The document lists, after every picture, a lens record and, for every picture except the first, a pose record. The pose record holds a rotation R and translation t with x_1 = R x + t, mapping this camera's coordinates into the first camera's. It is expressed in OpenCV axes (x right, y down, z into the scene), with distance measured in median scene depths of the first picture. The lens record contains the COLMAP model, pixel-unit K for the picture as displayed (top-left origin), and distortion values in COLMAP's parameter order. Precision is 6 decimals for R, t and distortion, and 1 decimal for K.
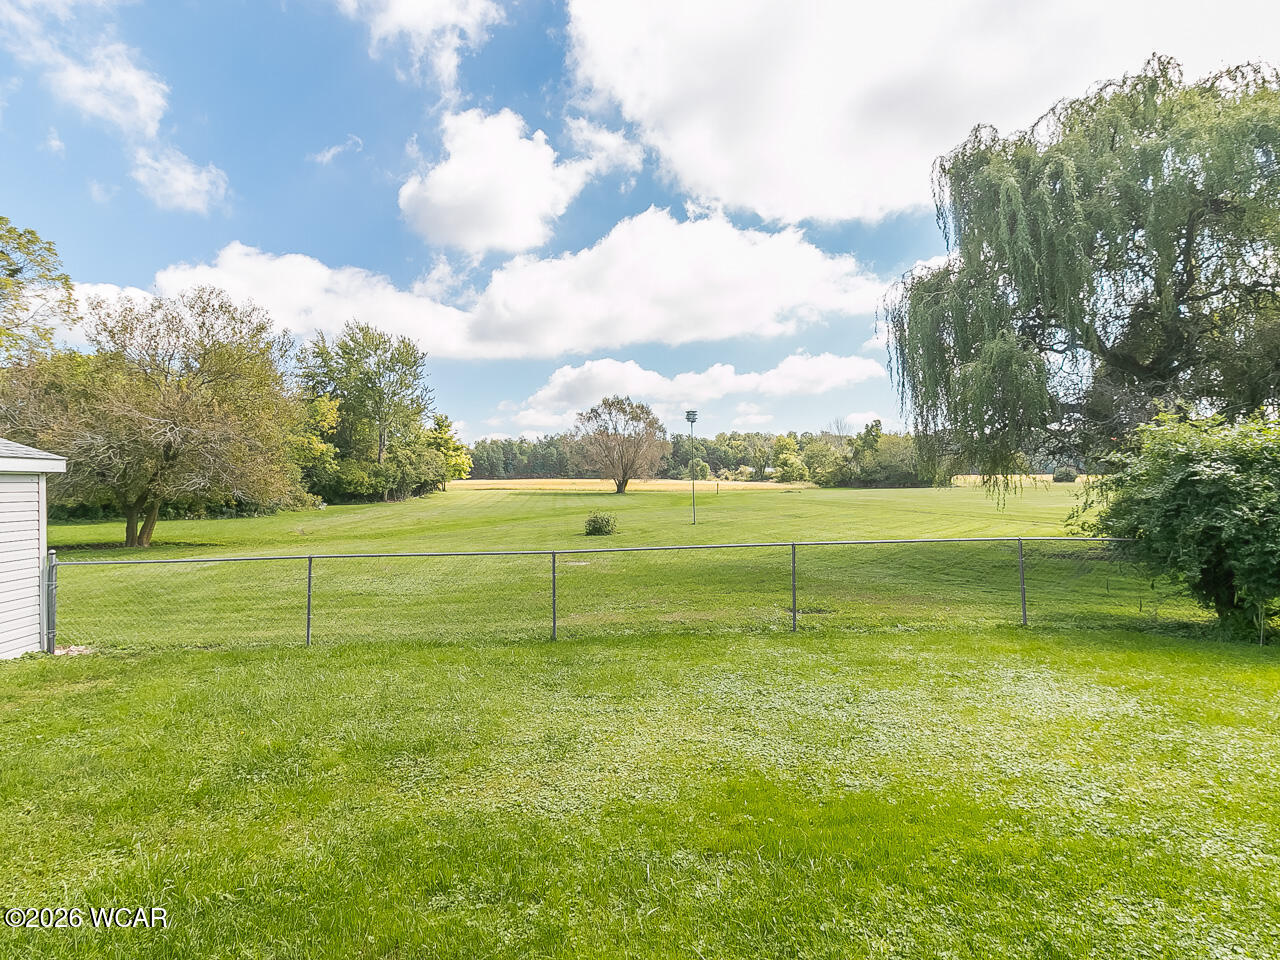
lens RADIAL K [[677.1, 0, 628.0], [0, 677.1, 481.6], [0, 0, 1]] dist [-0.026394, 0.001371]
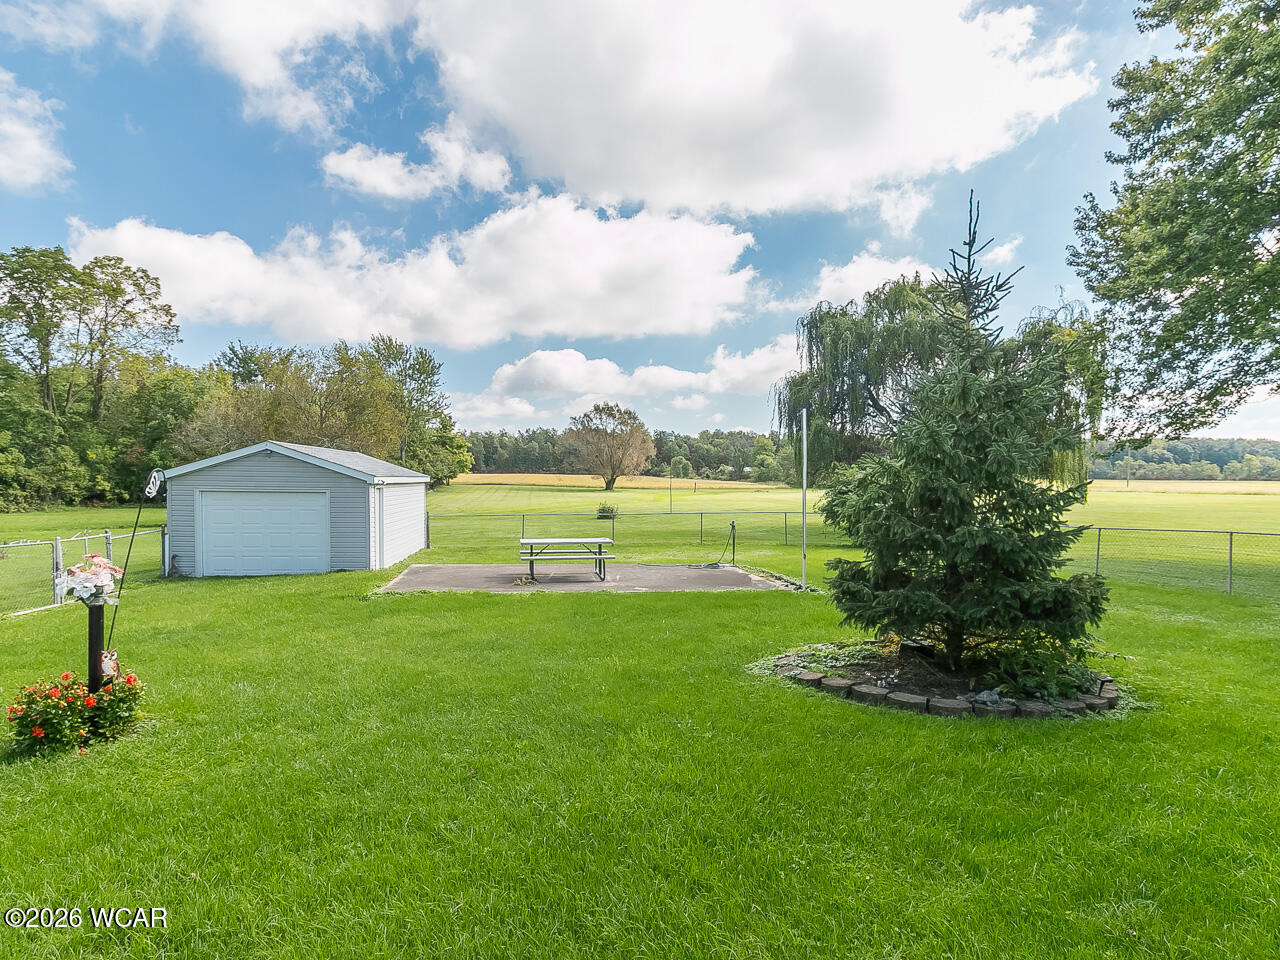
lens RADIAL K [[735.7, 0, 647.7], [0, 735.7, 486.1], [0, 0, 1]] dist [0.018879, -0.000444]
pose [[0.998235, 0.018035, 0.056581, -0.016663], [-0.018765, 0.999747, 0.012400, -0.005566], [-0.056343, -0.013440, 0.998321, -0.231096]]
